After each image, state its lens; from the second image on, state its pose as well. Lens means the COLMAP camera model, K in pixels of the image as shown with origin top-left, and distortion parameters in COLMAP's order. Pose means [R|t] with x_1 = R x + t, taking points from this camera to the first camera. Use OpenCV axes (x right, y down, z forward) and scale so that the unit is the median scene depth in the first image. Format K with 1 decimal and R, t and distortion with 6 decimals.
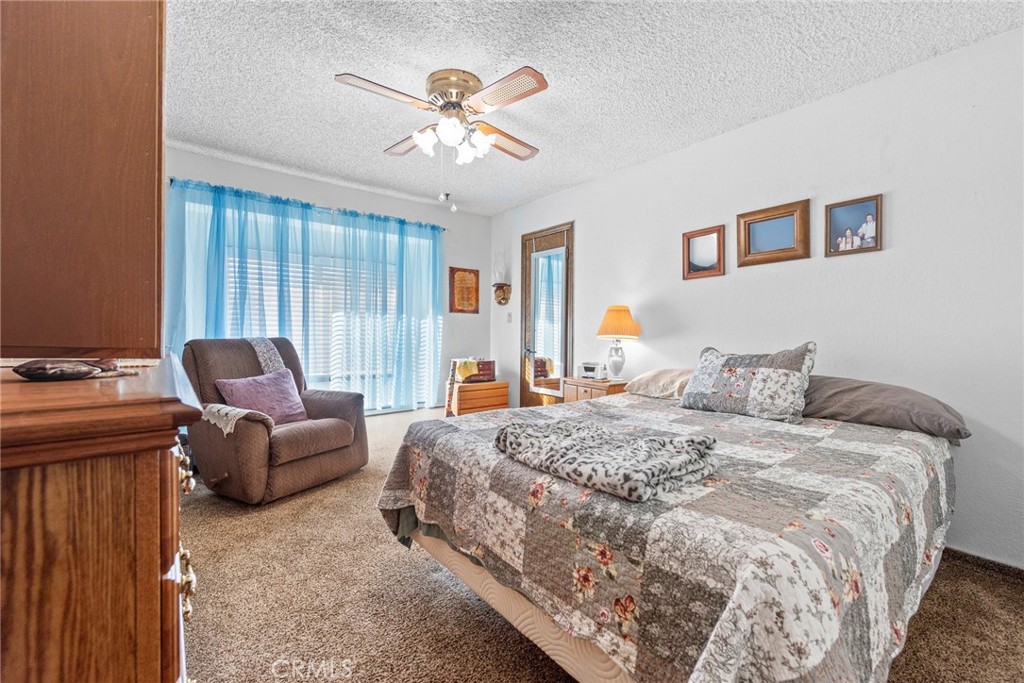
lens RADIAL K [[407.3, 0, 515.4], [0, 407.3, 327.2], [0, 0, 1]] dist [0.000783, -0.000114]
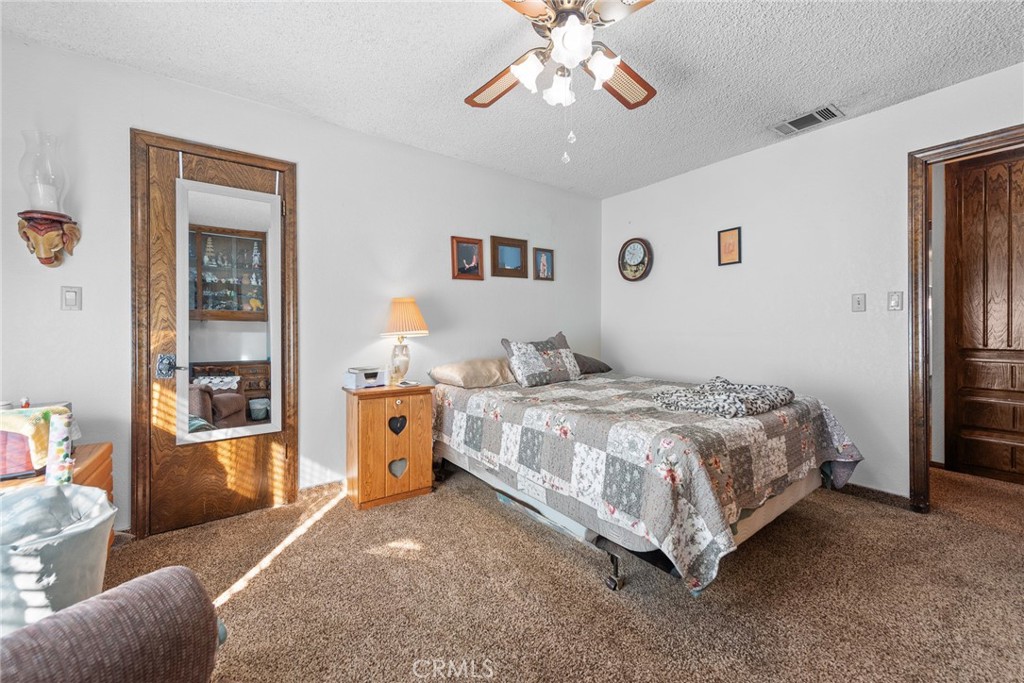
lens RADIAL K [[407.3, 0, 515.4], [0, 407.3, 327.2], [0, 0, 1]] dist [0.000783, -0.000114]
pose [[0.035000, -0.004418, 0.999378, -0.606208], [-0.001567, 0.999989, 0.004475, 0.006524], [-0.999386, -0.001723, 0.034993, 0.724830]]
